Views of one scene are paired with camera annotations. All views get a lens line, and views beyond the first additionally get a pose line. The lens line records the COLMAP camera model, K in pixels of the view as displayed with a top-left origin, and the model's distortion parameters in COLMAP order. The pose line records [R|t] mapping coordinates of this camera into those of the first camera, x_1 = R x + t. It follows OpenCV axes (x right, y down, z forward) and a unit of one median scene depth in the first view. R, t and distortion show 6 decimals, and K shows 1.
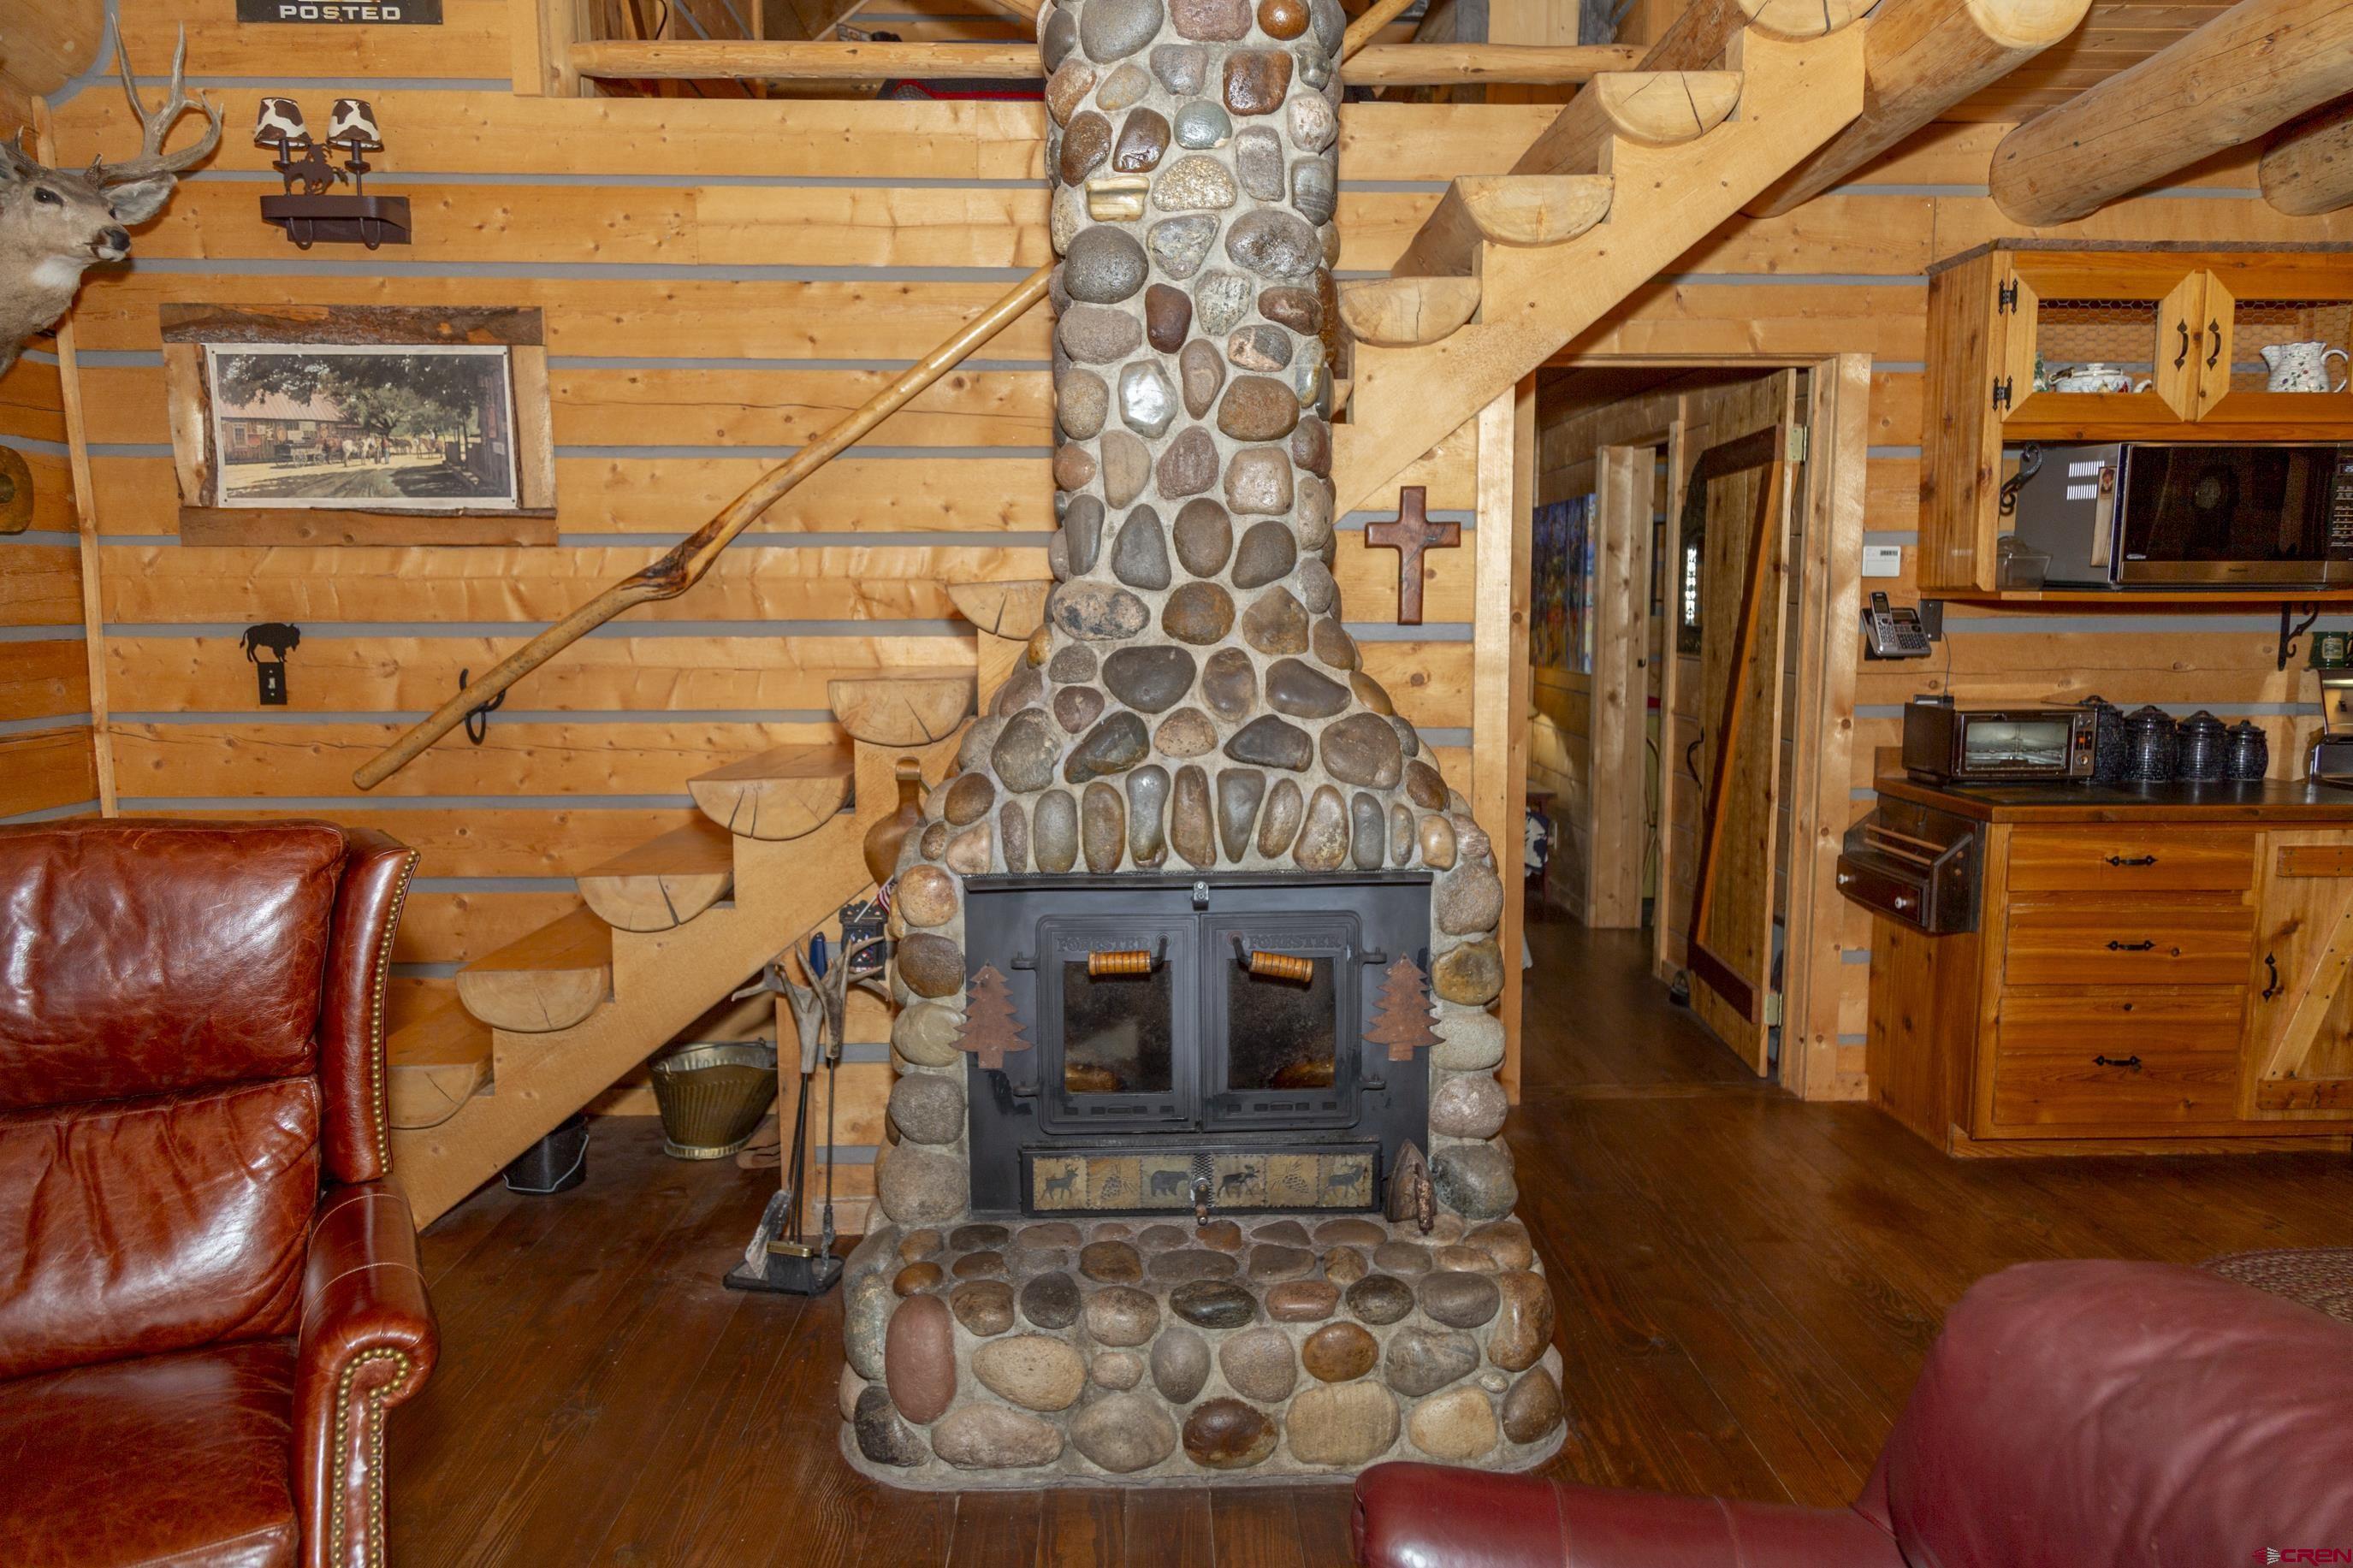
lens RADIAL K [[1542.3, 0, 1203.6], [0, 1542.3, 784.1], [0, 0, 1]] dist [0.005941, 0.002055]
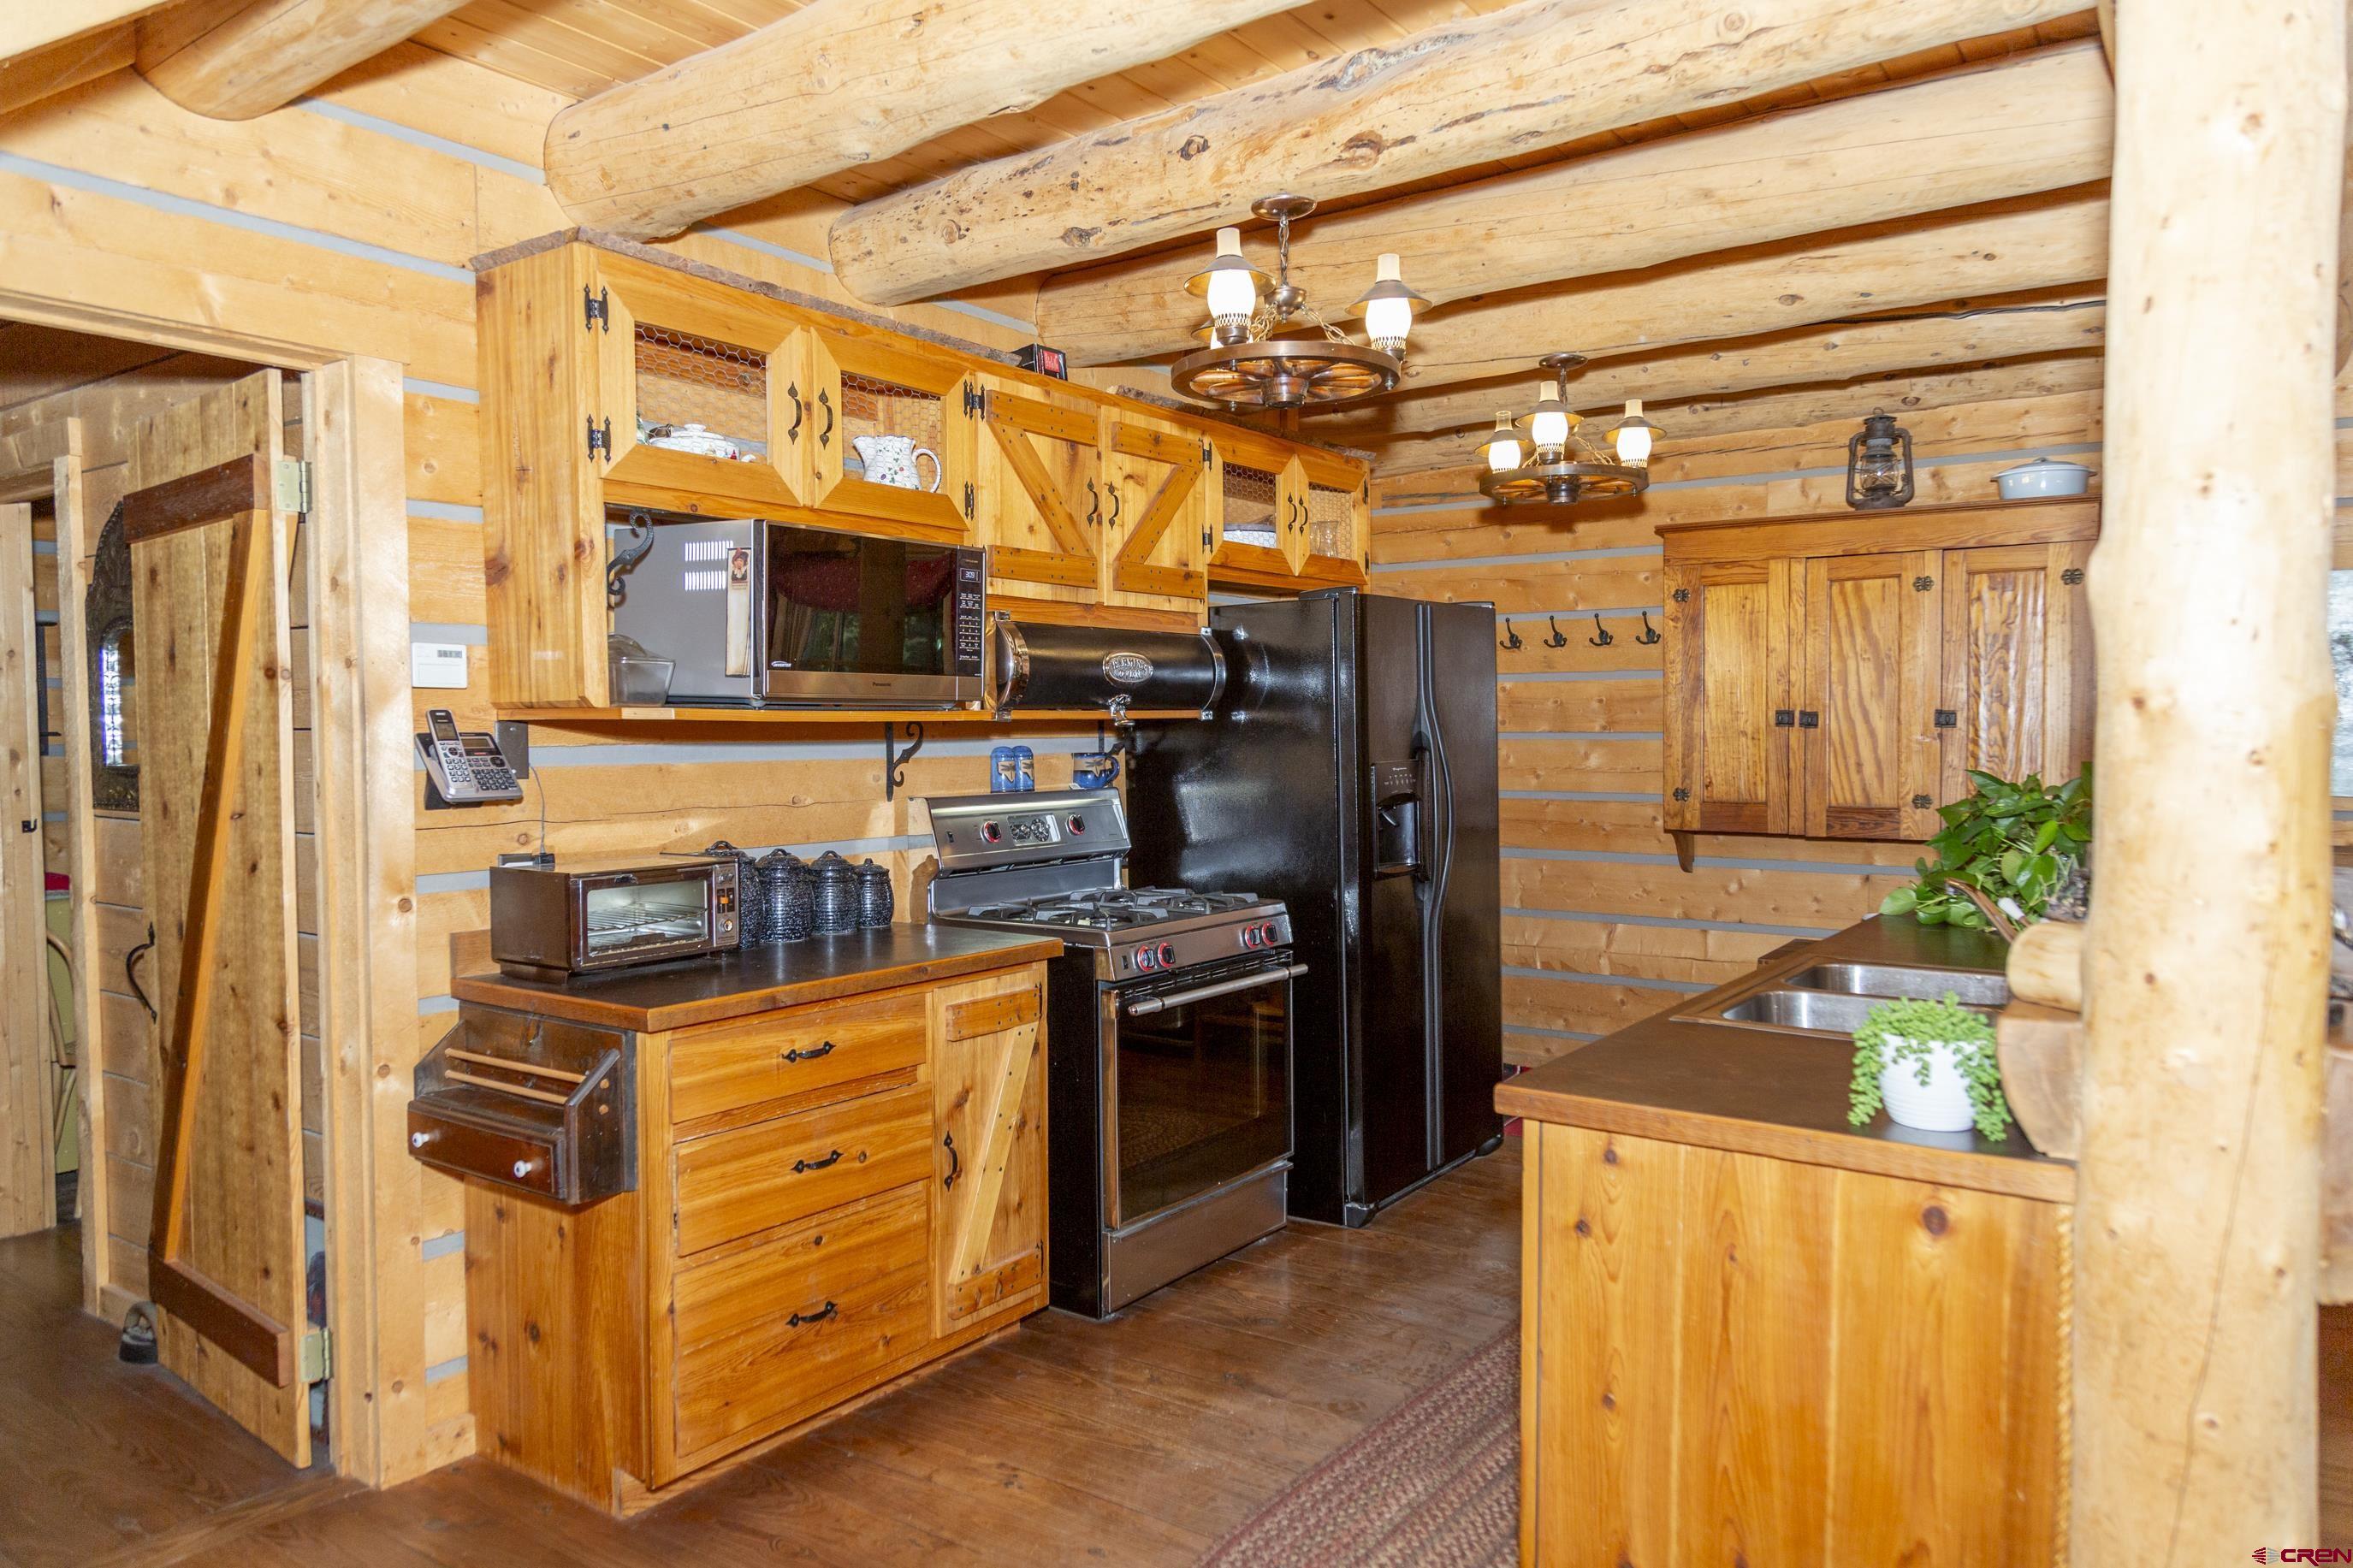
lens RADIAL K [[1542.3, 0, 1203.6], [0, 1542.3, 784.1], [0, 0, 1]] dist [0.005941, 0.002055]
pose [[0.602050, -0.029900, 0.797898, 0.103546], [0.101702, 0.994031, -0.039489, -0.033450], [-0.791955, 0.104922, 0.601497, 0.359557]]
